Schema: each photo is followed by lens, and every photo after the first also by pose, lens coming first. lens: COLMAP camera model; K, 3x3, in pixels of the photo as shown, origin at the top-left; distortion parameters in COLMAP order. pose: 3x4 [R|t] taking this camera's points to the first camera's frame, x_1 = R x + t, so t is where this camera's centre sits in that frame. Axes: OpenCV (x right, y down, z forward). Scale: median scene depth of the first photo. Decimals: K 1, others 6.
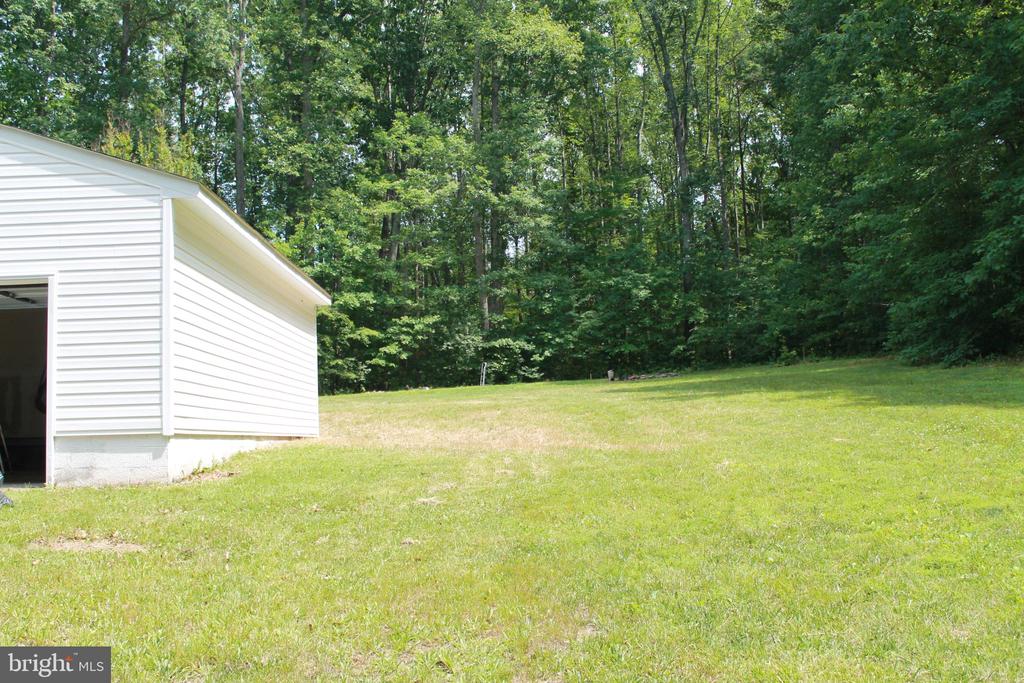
lens RADIAL K [[1058.0, 0, 510.7], [0, 1058.0, 341.7], [0, 0, 1]] dist [-0.053027, 0.000000]
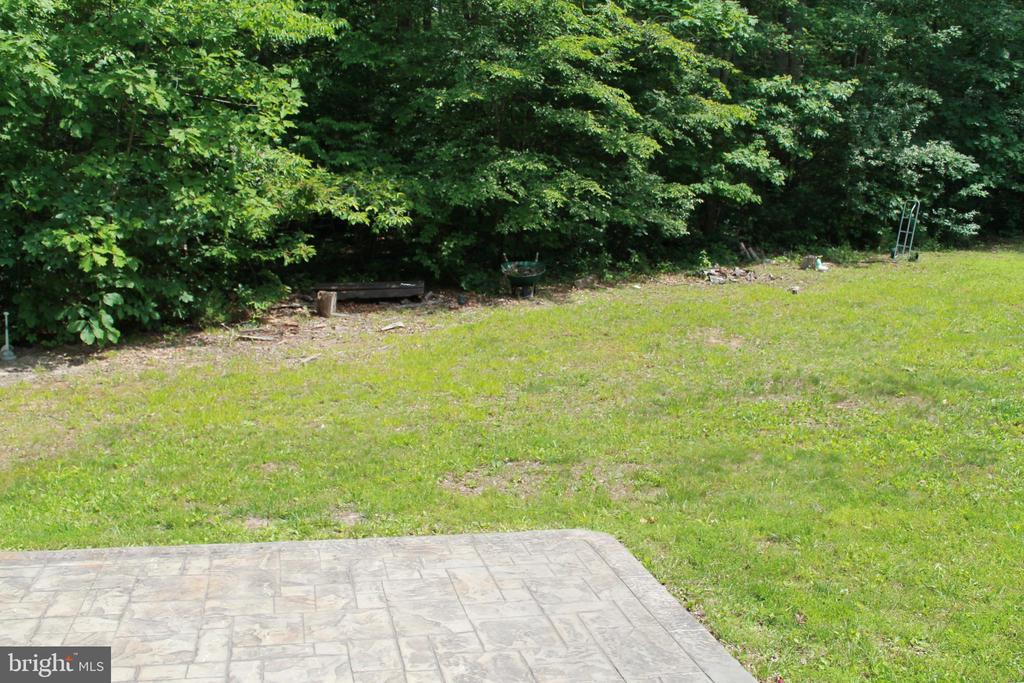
lens RADIAL K [[1058.0, 0, 515.8], [0, 1058.0, 343.0], [0, 0, 1]] dist [-0.053027, 0.000000]
pose [[0.975457, 0.029501, 0.218206, -0.267752], [-0.079580, 0.971232, 0.224444, -0.006659], [-0.205307, -0.236300, 0.949743, 0.600776]]
